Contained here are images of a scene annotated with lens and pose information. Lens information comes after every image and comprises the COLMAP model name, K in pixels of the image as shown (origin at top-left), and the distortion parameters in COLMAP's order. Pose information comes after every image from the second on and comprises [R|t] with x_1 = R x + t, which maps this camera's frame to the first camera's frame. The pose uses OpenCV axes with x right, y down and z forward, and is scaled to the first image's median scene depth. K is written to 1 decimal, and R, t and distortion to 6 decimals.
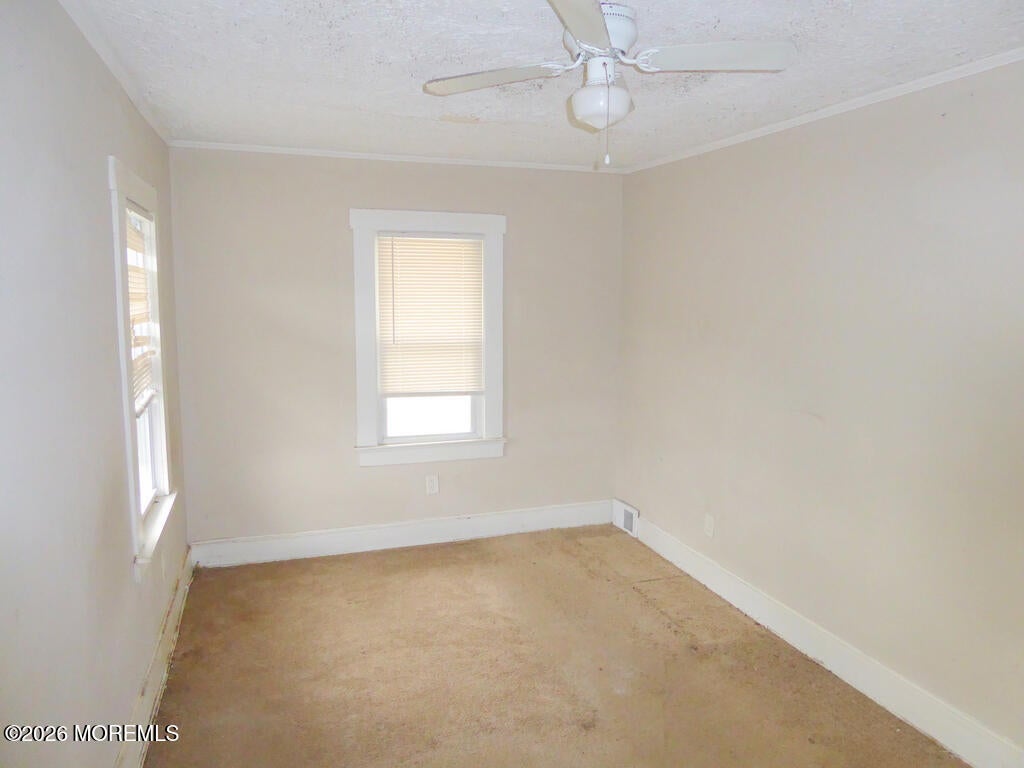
lens RADIAL K [[731.5, 0, 520.0], [0, 731.5, 382.2], [0, 0, 1]] dist [-0.006565, -0.003520]
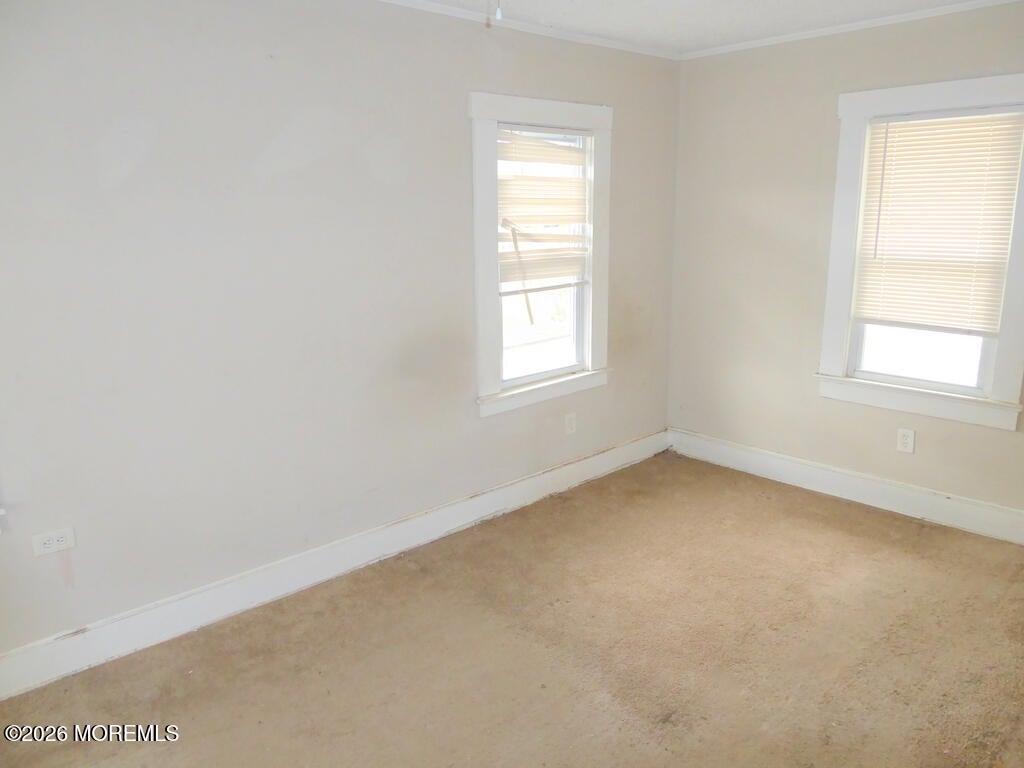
lens RADIAL K [[731.5, 0, 519.5], [0, 731.5, 381.2], [0, 0, 1]] dist [-0.006565, -0.003520]
pose [[0.413732, 0.198753, -0.888439, 0.418556], [-0.100395, 0.979887, 0.172458, -0.018514], [0.904846, 0.017844, 0.425364, 0.298612]]
